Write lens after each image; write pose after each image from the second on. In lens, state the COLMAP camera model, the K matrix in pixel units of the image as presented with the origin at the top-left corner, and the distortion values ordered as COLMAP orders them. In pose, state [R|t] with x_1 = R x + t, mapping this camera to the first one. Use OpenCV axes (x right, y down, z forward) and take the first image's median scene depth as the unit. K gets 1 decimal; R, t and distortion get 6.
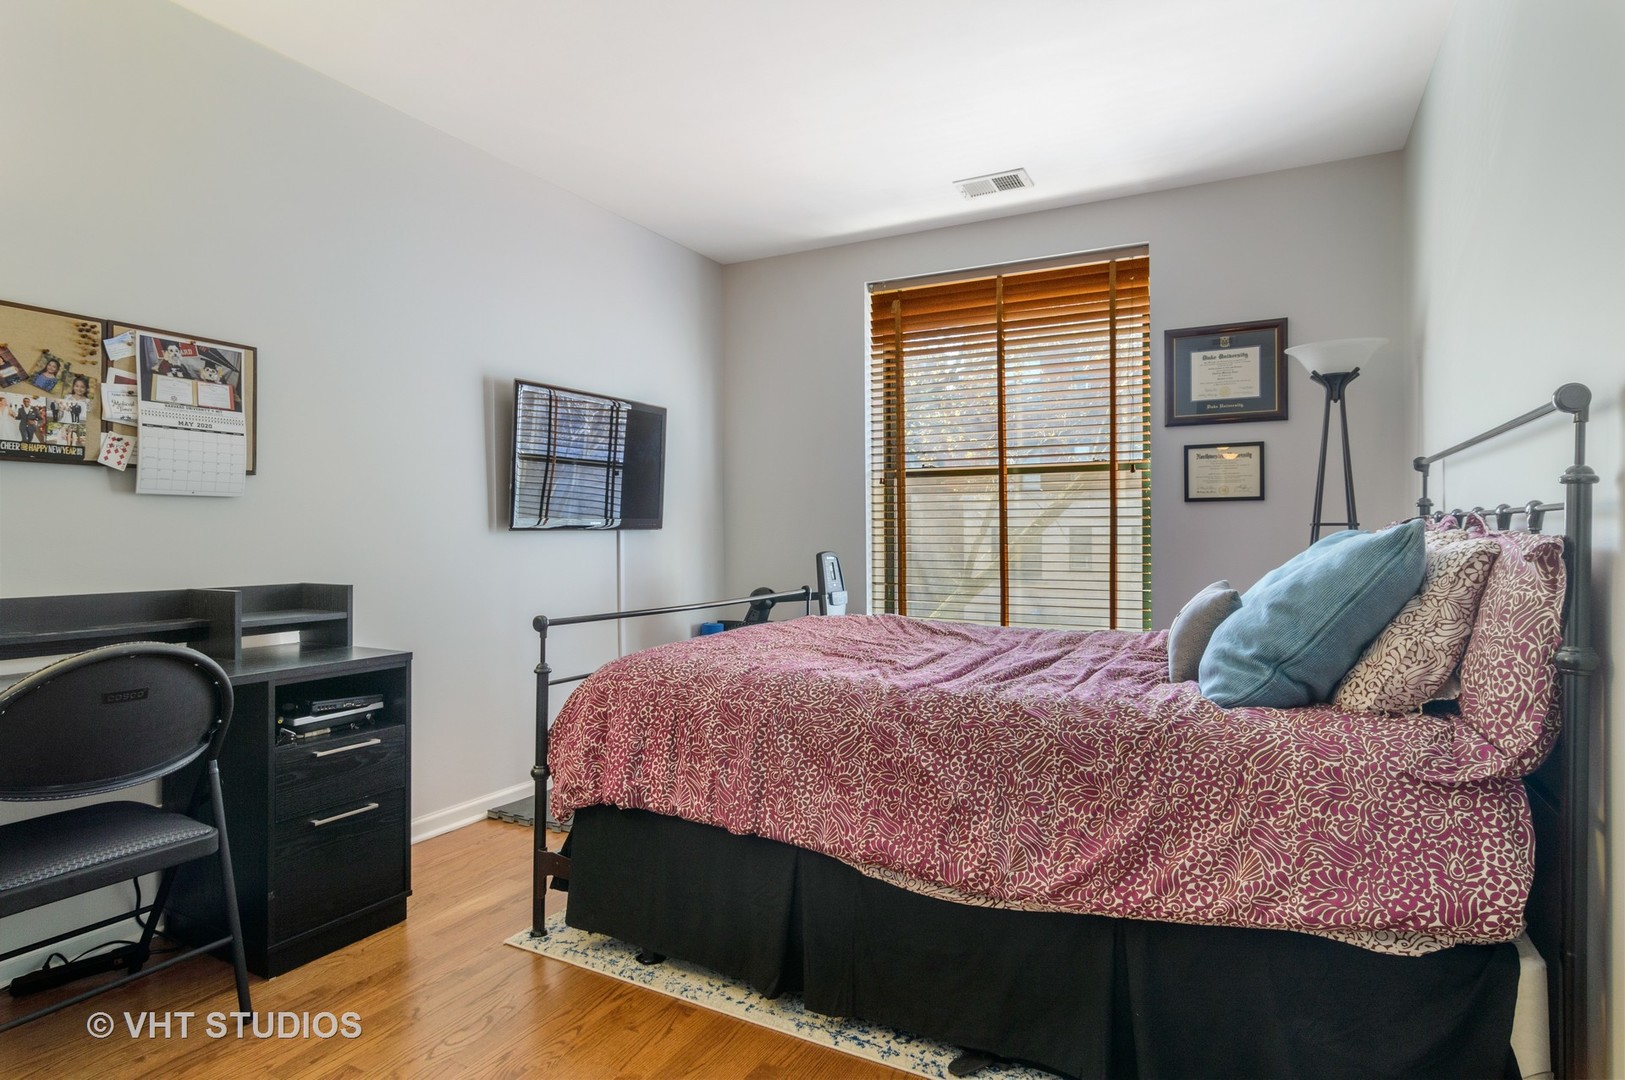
lens RADIAL K [[877.2, 0, 810.3], [0, 877.2, 537.8], [0, 0, 1]] dist [-0.002259, 0.001332]
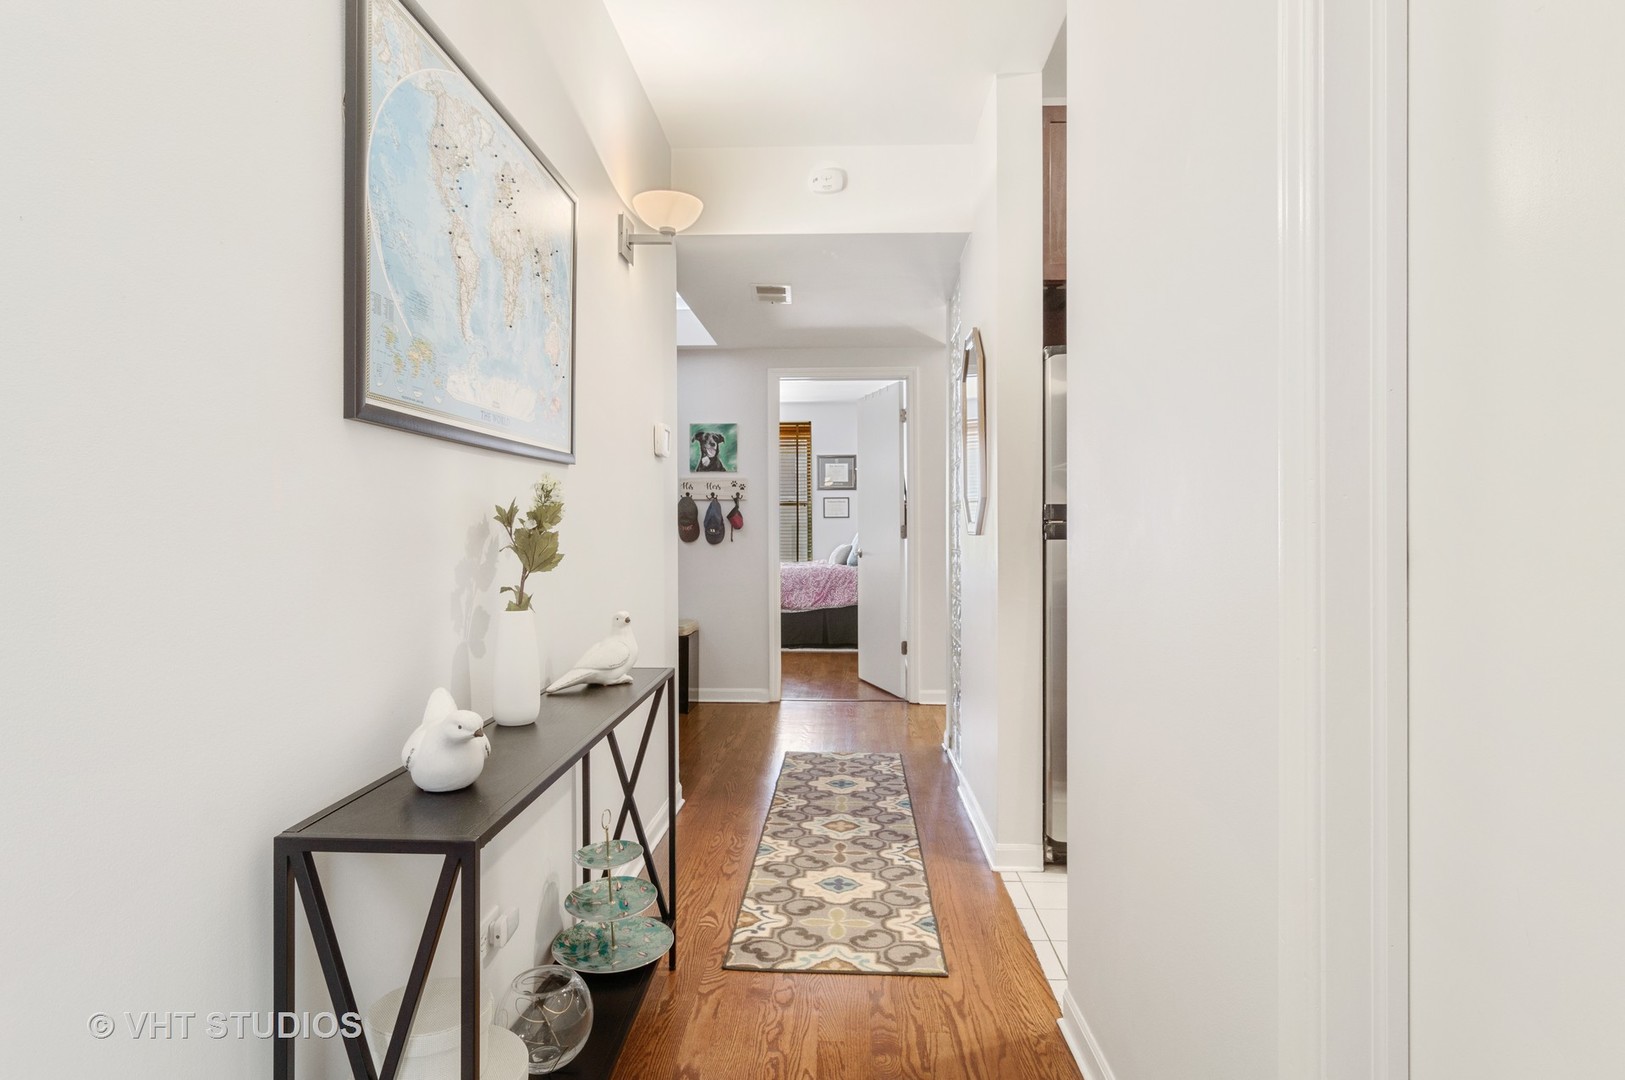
lens RADIAL K [[877.2, 0, 812.0], [0, 877.2, 533.4], [0, 0, 1]] dist [-0.002259, 0.001332]
pose [[0.905386, -0.000030, 0.424590, -0.795134], [-0.003741, 0.999961, 0.008049, -0.014308], [-0.424573, -0.008876, 0.905350, -1.516628]]
